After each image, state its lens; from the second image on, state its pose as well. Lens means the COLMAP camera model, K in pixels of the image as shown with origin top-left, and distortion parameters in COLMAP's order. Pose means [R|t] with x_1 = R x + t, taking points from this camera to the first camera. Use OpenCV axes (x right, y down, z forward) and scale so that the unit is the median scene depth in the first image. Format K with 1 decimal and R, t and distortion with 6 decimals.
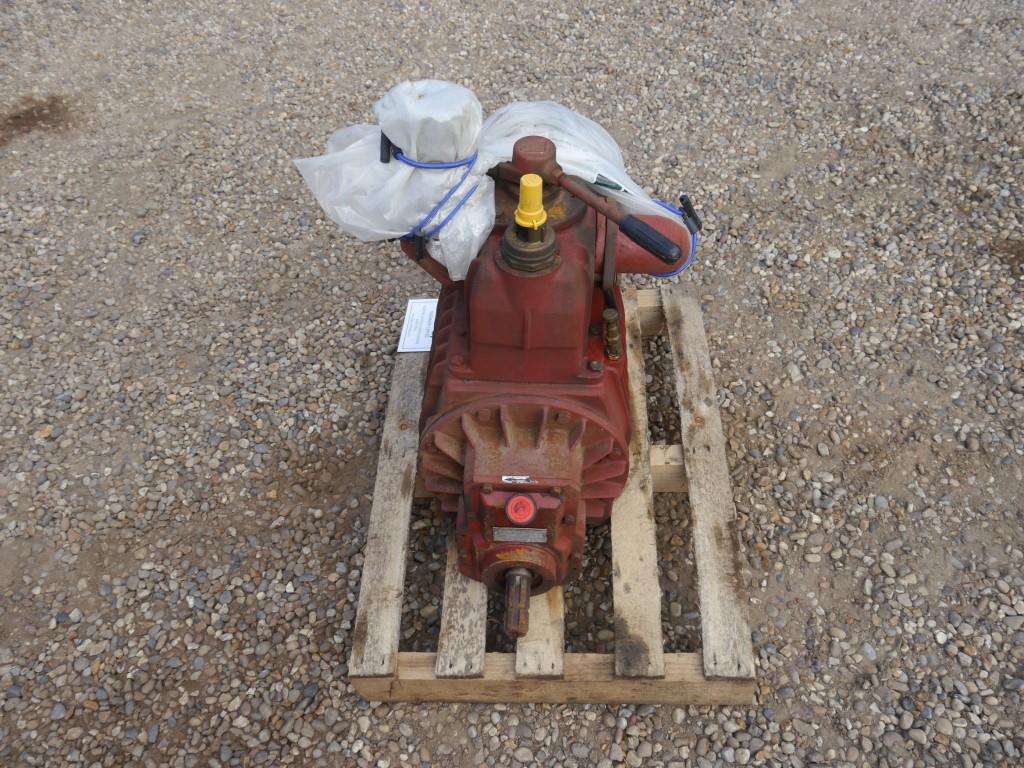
lens RADIAL K [[844.3, 0, 513.5], [0, 844.3, 384.1], [0, 0, 1]] dist [-0.035864, 0.018673]
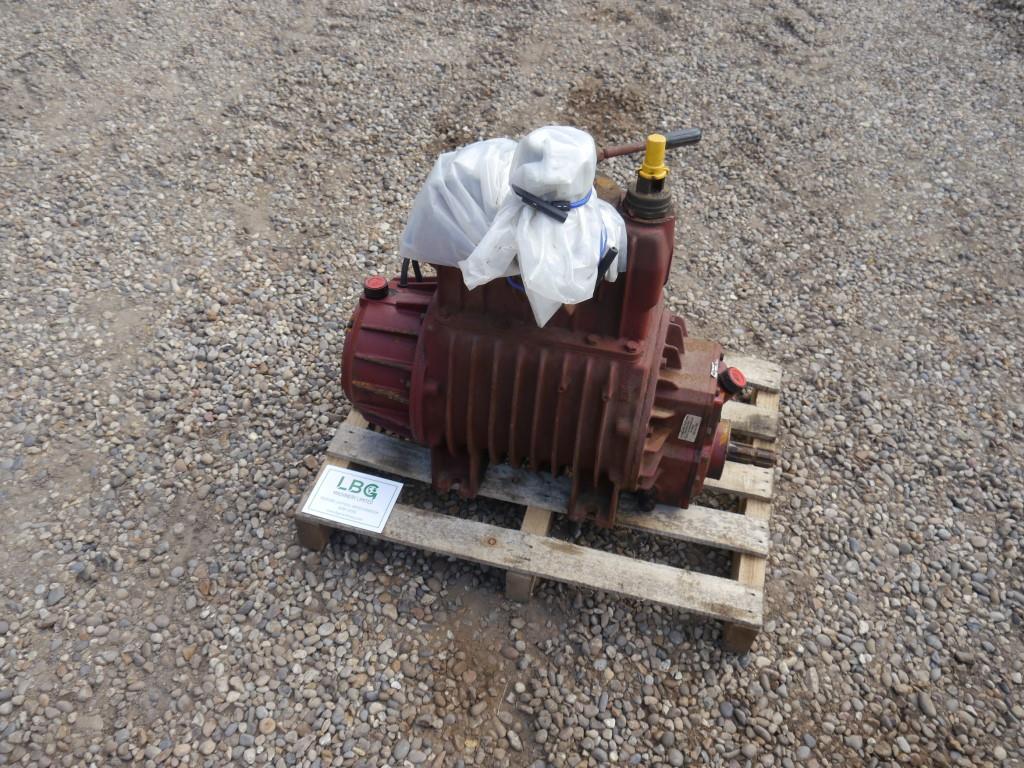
lens RADIAL K [[844.3, 0, 513.5], [0, 844.3, 384.1], [0, 0, 1]] dist [-0.035864, 0.018673]
pose [[0.208833, -0.650951, 0.729830, -0.734457], [0.711091, 0.613403, 0.343636, -0.380985], [-0.671370, 0.447213, 0.590984, 0.380674]]
